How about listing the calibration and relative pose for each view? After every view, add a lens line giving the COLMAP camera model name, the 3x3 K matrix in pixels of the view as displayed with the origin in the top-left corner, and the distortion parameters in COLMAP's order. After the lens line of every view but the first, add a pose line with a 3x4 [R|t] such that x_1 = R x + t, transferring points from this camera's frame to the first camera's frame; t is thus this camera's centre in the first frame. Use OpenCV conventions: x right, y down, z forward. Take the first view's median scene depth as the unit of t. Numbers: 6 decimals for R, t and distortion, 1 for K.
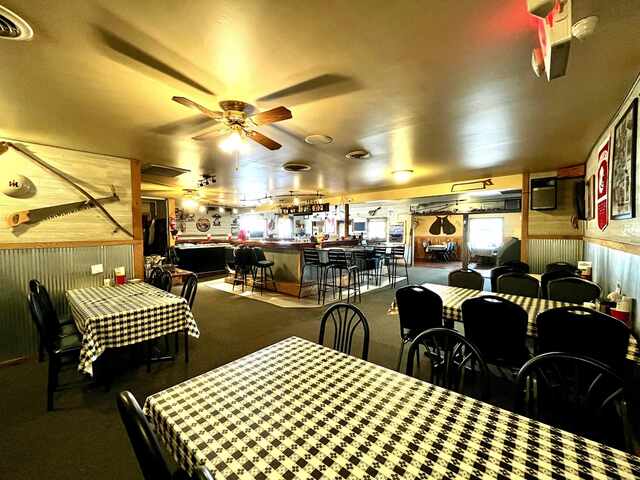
lens RADIAL K [[260.4, 0, 316.1], [0, 260.4, 239.8], [0, 0, 1]] dist [-0.001337, -0.000627]
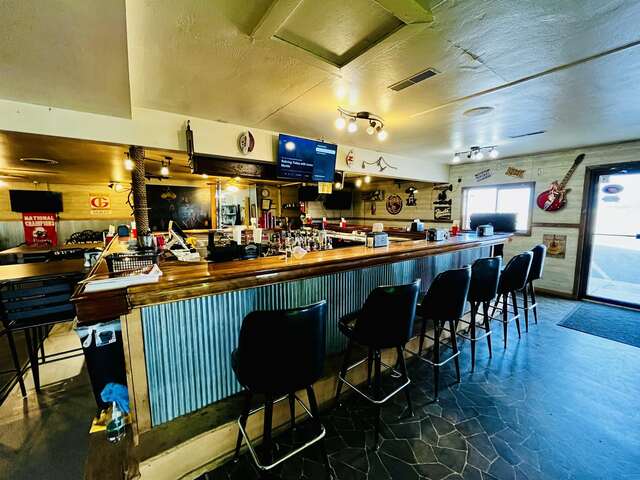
lens RADIAL K [[260.4, 0, 318.0], [0, 260.4, 239.2], [0, 0, 1]] dist [-0.001337, -0.000627]
pose [[-0.210034, 0.110211, -0.971462, 0.297048], [-0.030606, 0.992398, 0.119203, -0.041489], [0.977215, 0.054770, -0.205064, 0.921703]]
